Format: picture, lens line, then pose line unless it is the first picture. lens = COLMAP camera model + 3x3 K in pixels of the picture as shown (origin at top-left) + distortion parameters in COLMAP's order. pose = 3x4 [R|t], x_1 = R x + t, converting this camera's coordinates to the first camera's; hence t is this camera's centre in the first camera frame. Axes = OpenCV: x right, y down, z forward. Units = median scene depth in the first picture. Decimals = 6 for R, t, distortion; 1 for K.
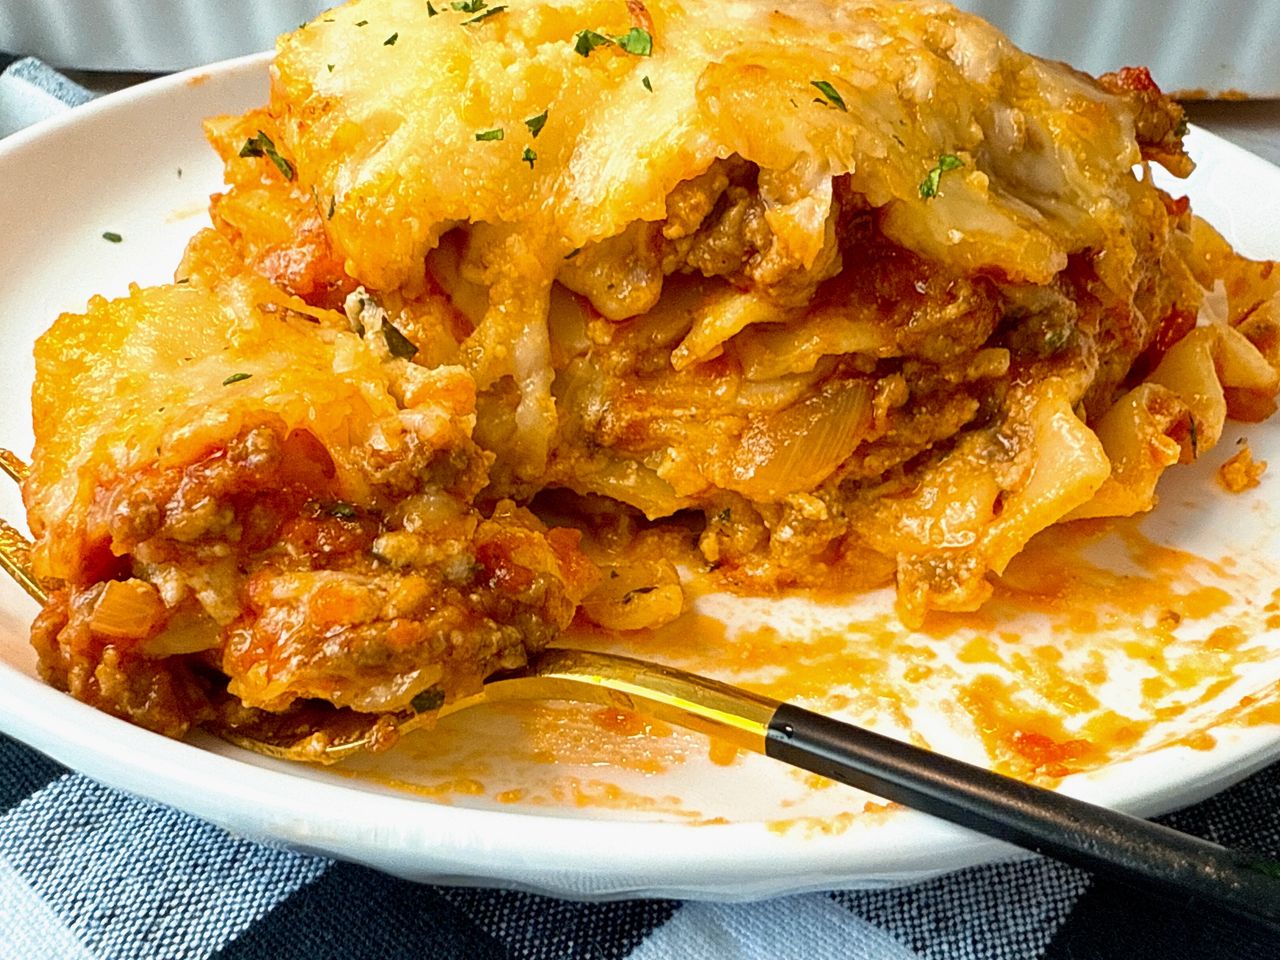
lens RADIAL K [[1262.9, 0, 643.5], [0, 1262.9, 483.5], [0, 0, 1]] dist [0.007514, 0.000000]
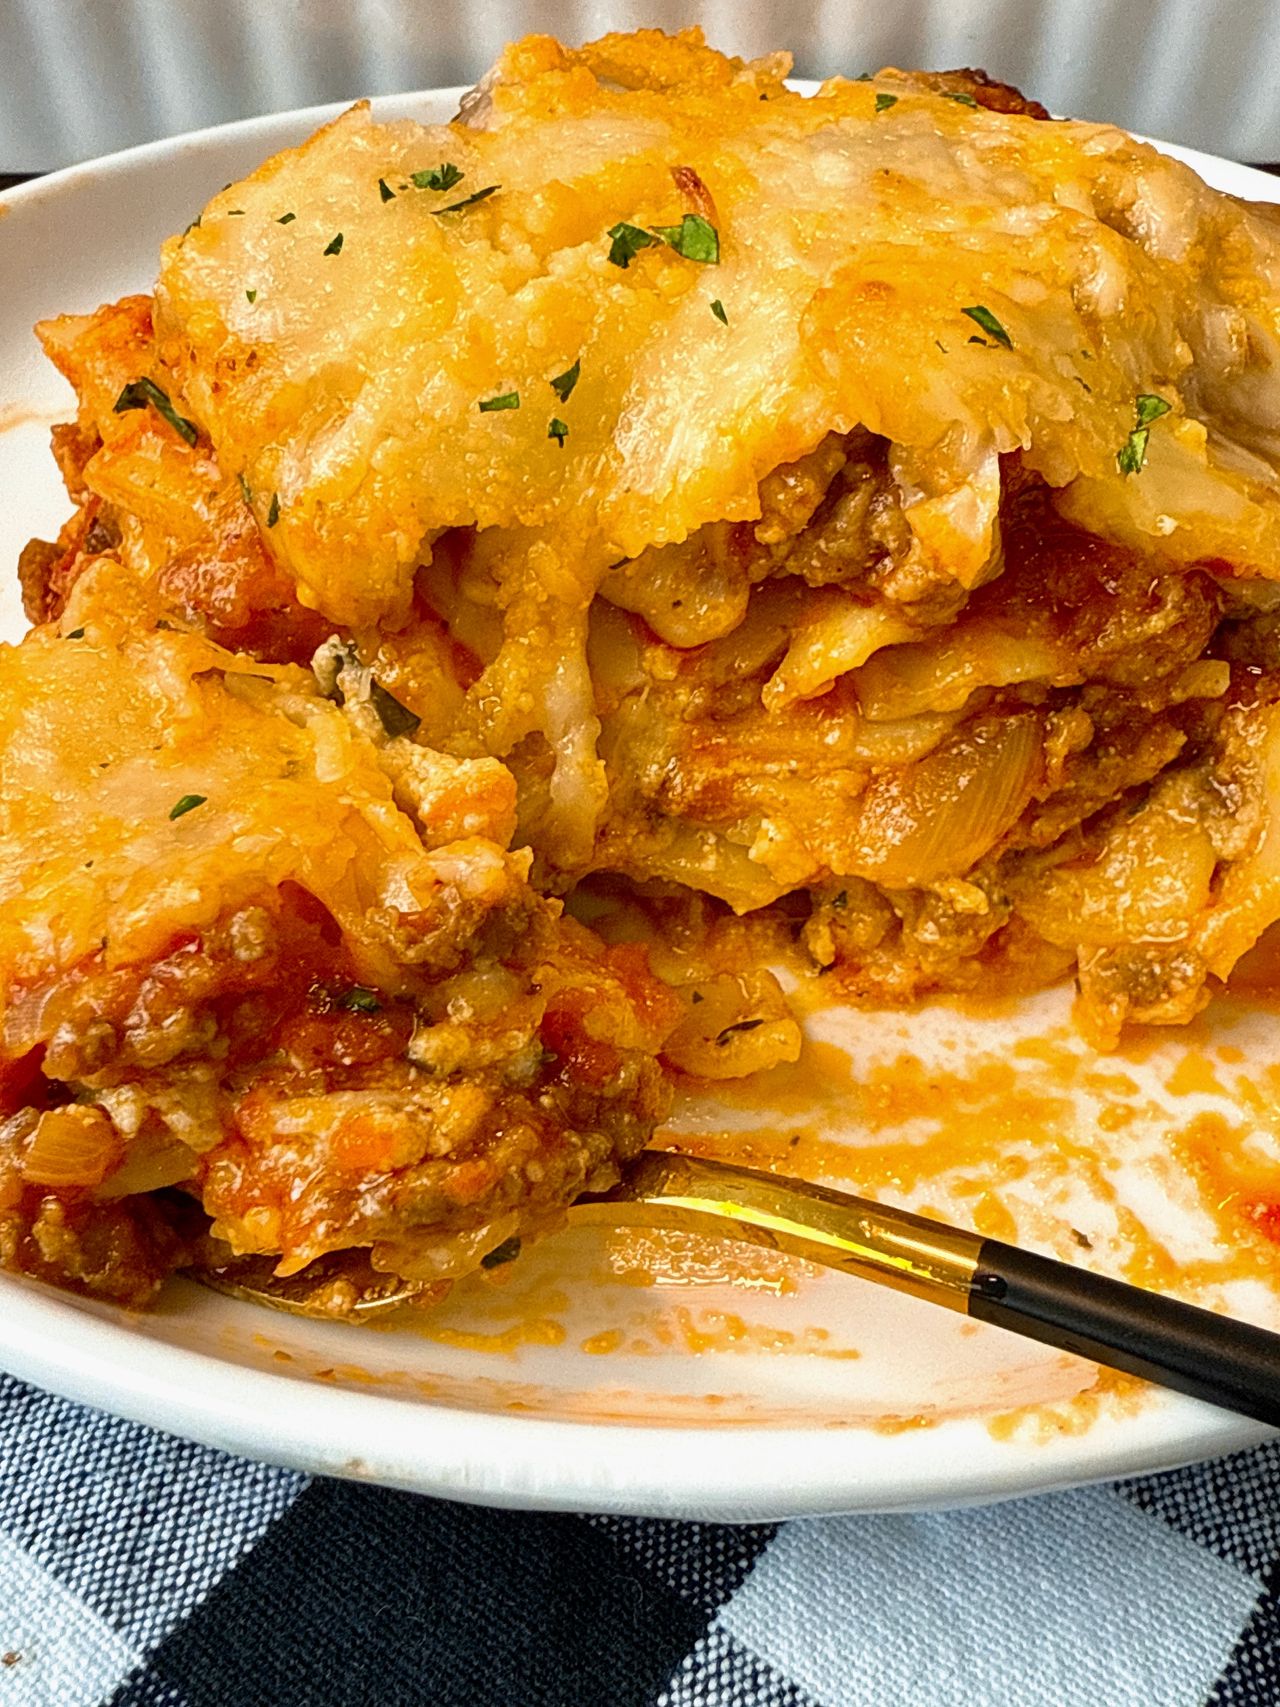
lens RADIAL K [[1684.2, 0, 643.9], [0, 1684.2, 867.8], [0, 0, 1]] dist [0.007514, 0.000000]
pose [[0.998039, -0.053493, 0.032498, -0.086484], [0.048346, 0.988607, 0.142547, -0.151483], [-0.039753, -0.140696, 0.989254, 0.045563]]
